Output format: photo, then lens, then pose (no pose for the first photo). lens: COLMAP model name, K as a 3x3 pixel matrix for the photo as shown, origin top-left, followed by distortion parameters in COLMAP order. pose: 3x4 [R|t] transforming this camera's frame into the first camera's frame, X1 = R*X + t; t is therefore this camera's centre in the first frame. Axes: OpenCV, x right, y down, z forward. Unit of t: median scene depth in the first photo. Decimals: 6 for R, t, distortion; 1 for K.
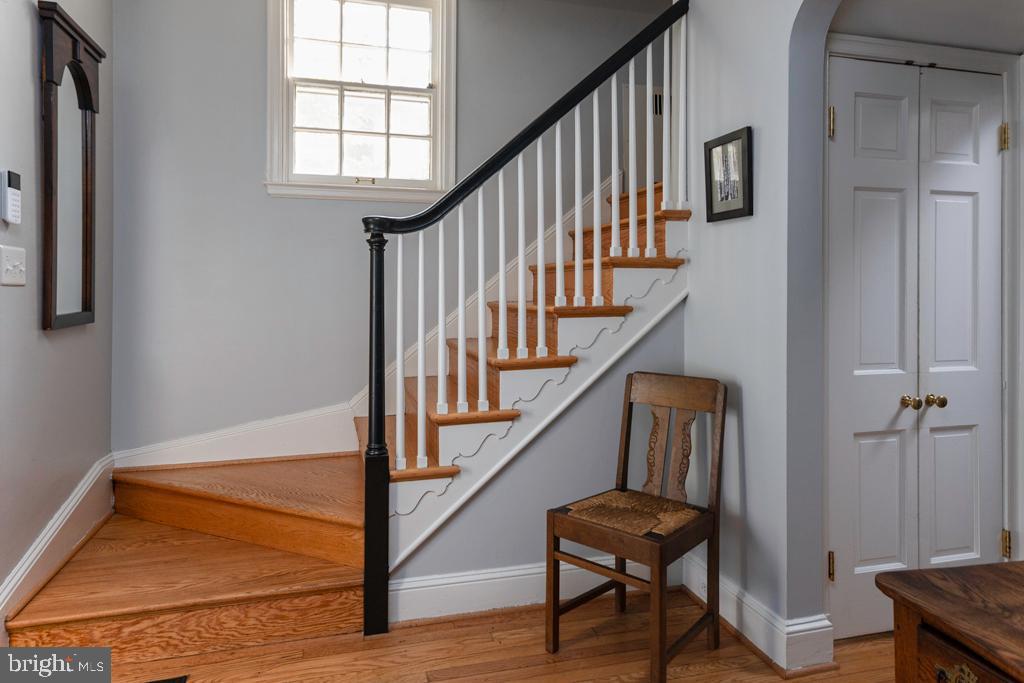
lens RADIAL K [[662.6, 0, 510.3], [0, 662.6, 290.5], [0, 0, 1]] dist [0.018570, 0.004149]
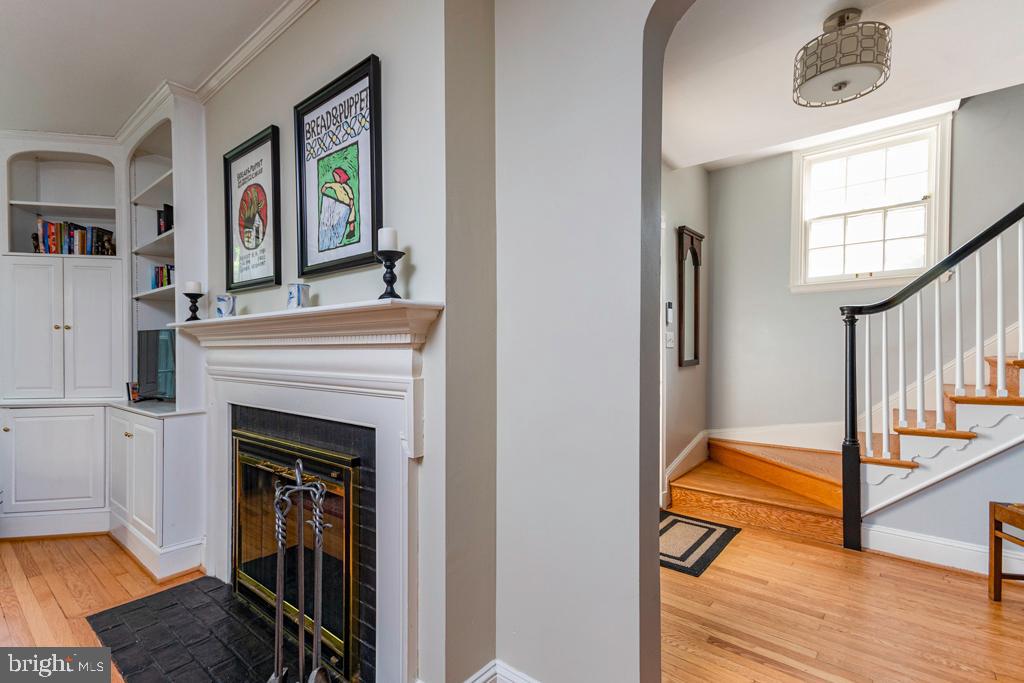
lens RADIAL K [[466.4, 0, 507.8], [0, 466.4, 354.7], [0, 0, 1]] dist [0.003301, -0.000141]
pose [[0.587601, 0.002916, -0.809146, 0.245972], [0.007434, 0.999932, 0.009002, -0.002057], [0.809117, -0.011305, 0.587539, -0.408591]]
